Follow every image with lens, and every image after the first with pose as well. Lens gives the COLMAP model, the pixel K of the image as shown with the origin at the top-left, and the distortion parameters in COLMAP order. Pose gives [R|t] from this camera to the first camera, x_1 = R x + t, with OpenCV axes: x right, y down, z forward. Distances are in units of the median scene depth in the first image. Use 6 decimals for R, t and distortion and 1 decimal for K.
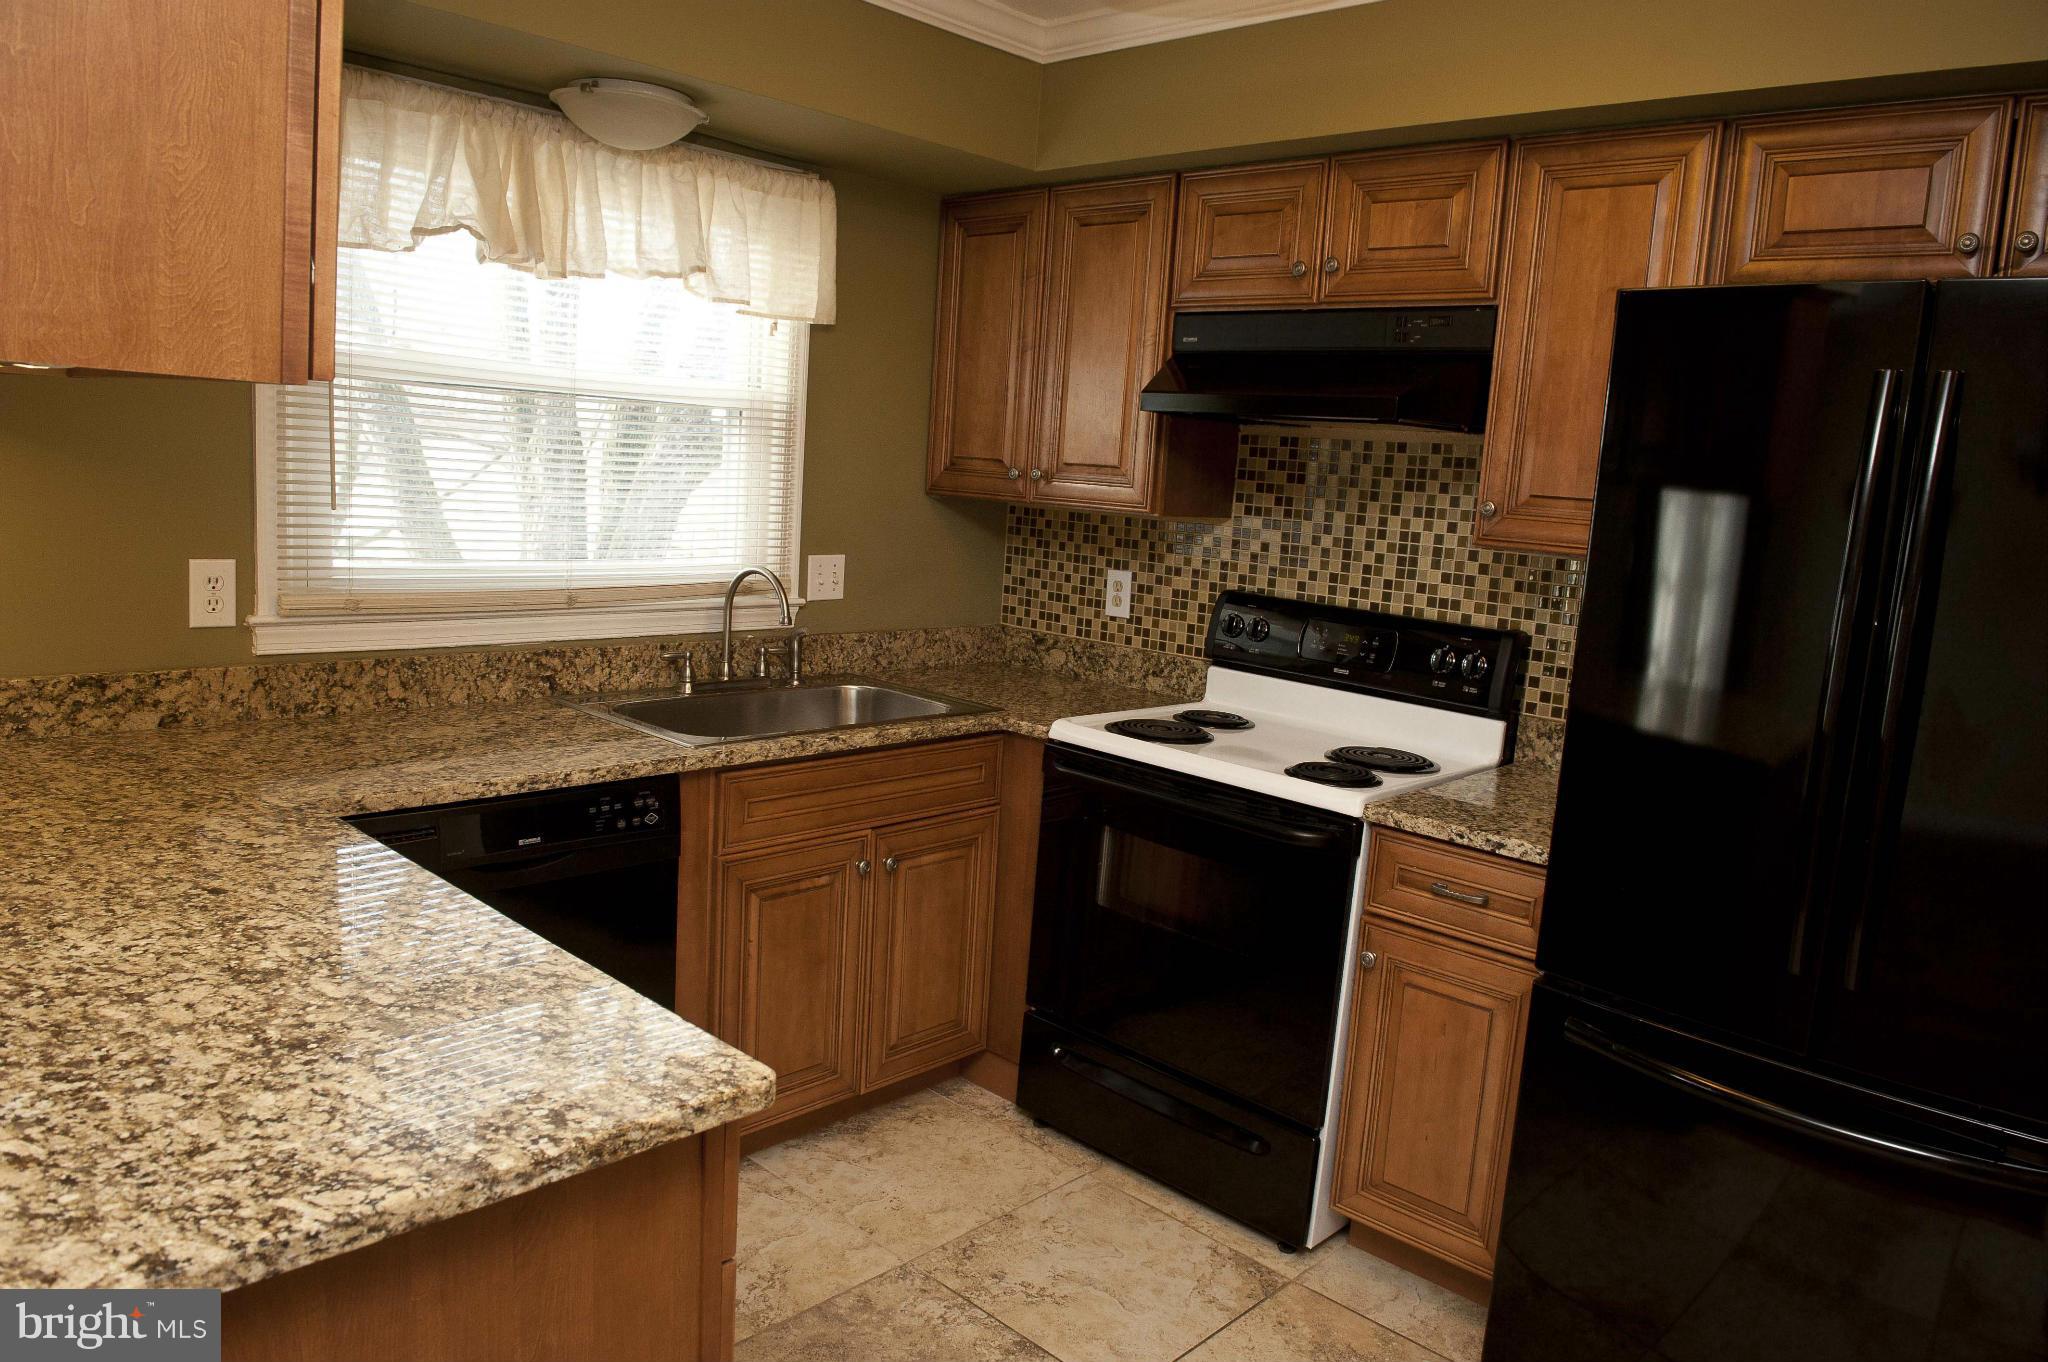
lens RADIAL K [[1389.7, 0, 1021.7], [0, 1389.7, 686.0], [0, 0, 1]] dist [-0.049533, -0.005527]
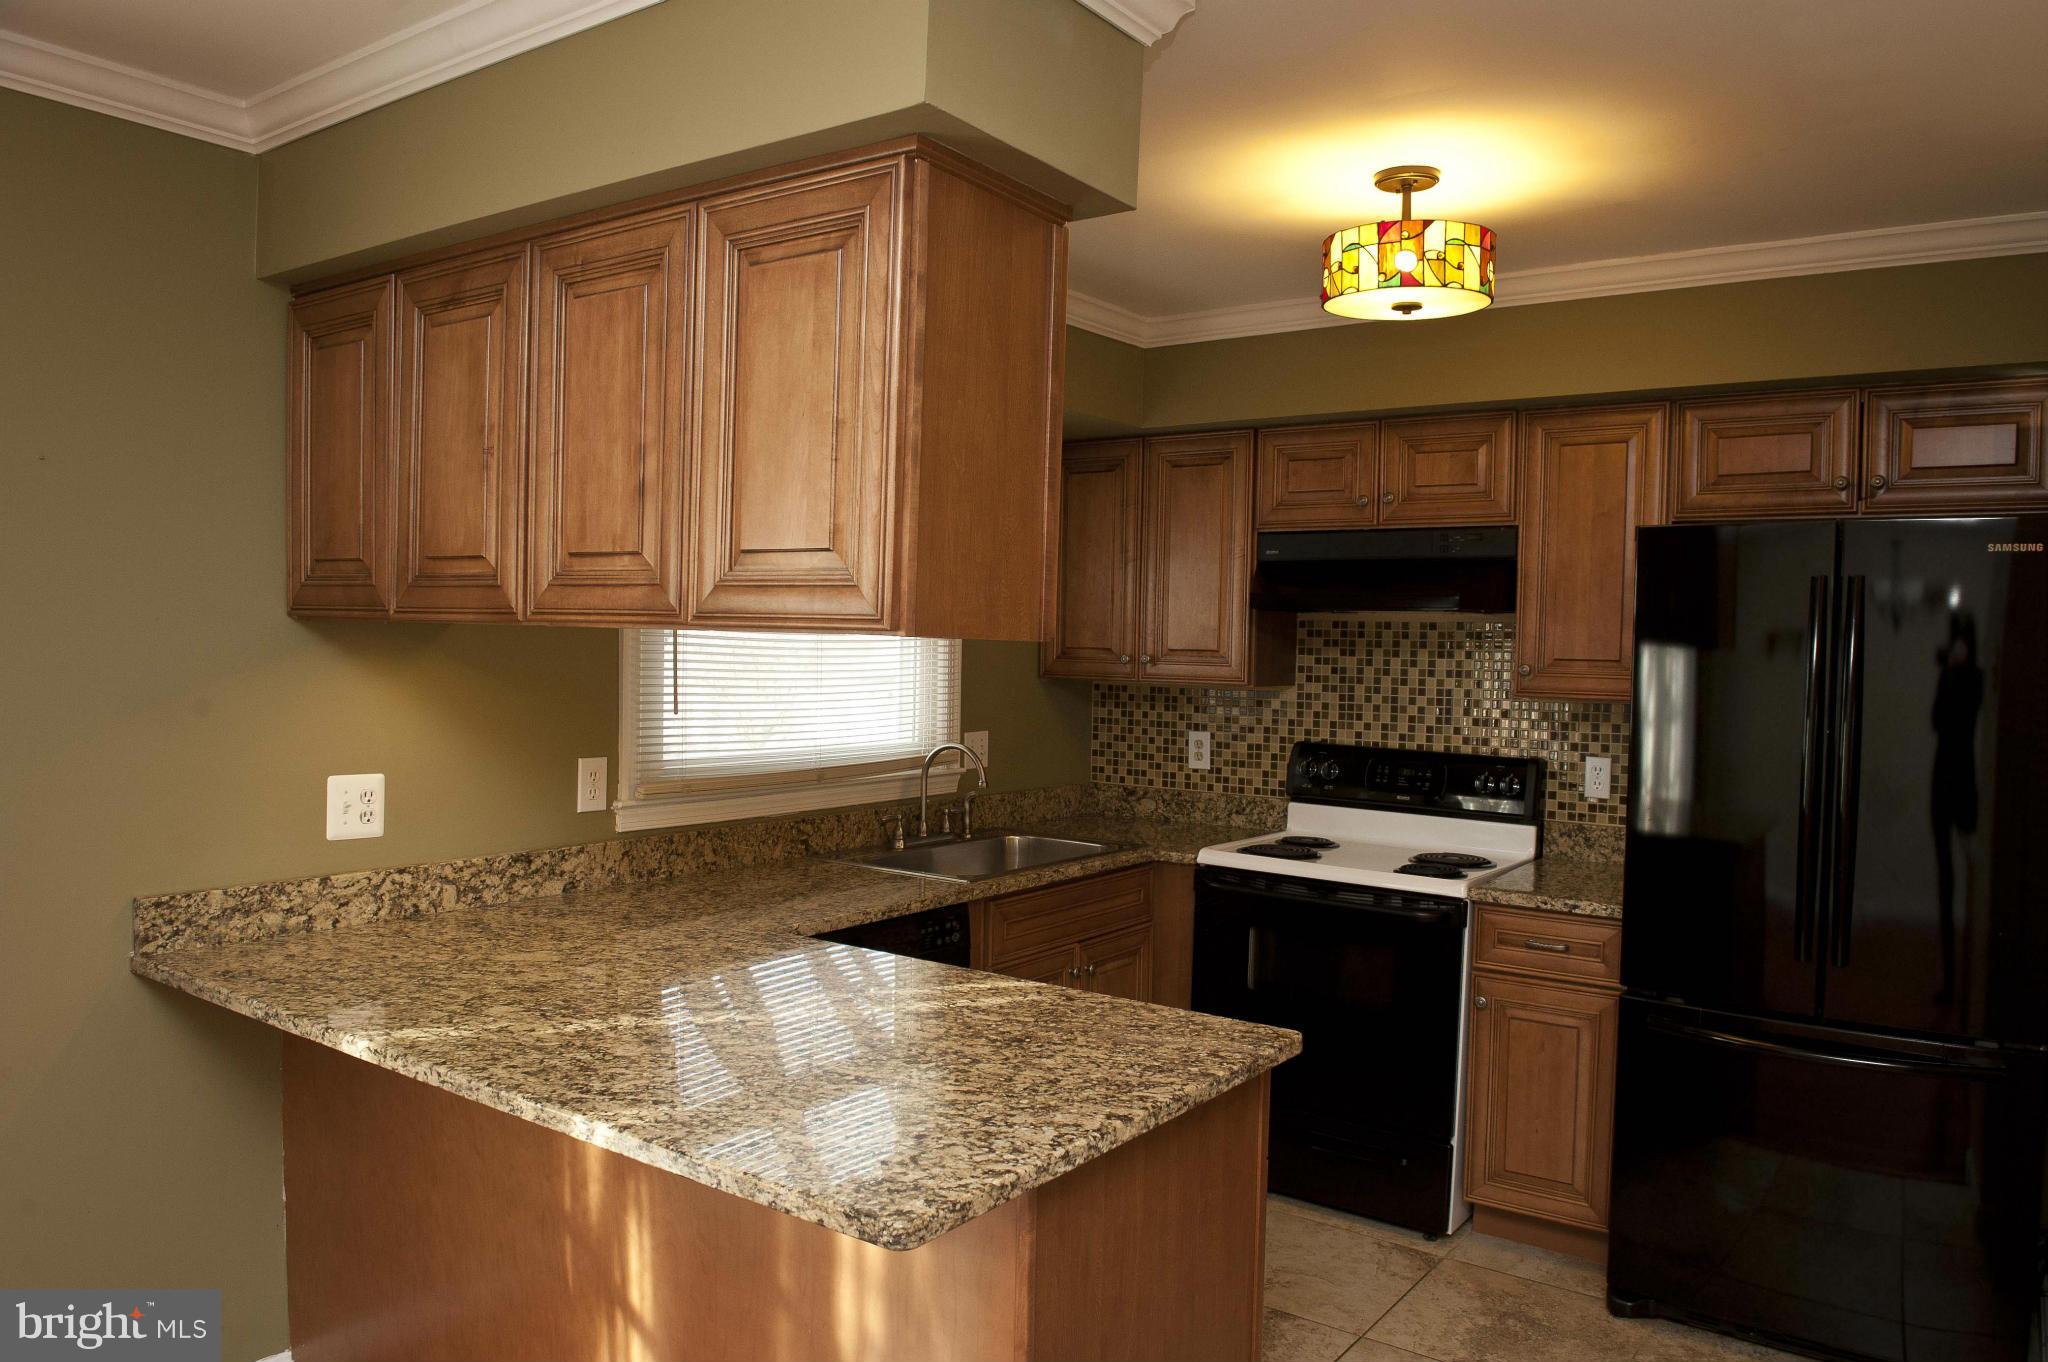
lens RADIAL K [[1424.0, 0, 1042.1], [0, 1424.0, 700.9], [0, 0, 1]] dist [-0.048463, -0.004829]
pose [[0.989545, -0.052062, 0.134497, -0.319320], [0.066477, 0.992247, -0.105012, 0.018711], [-0.127987, 0.112855, 0.985334, -0.320857]]
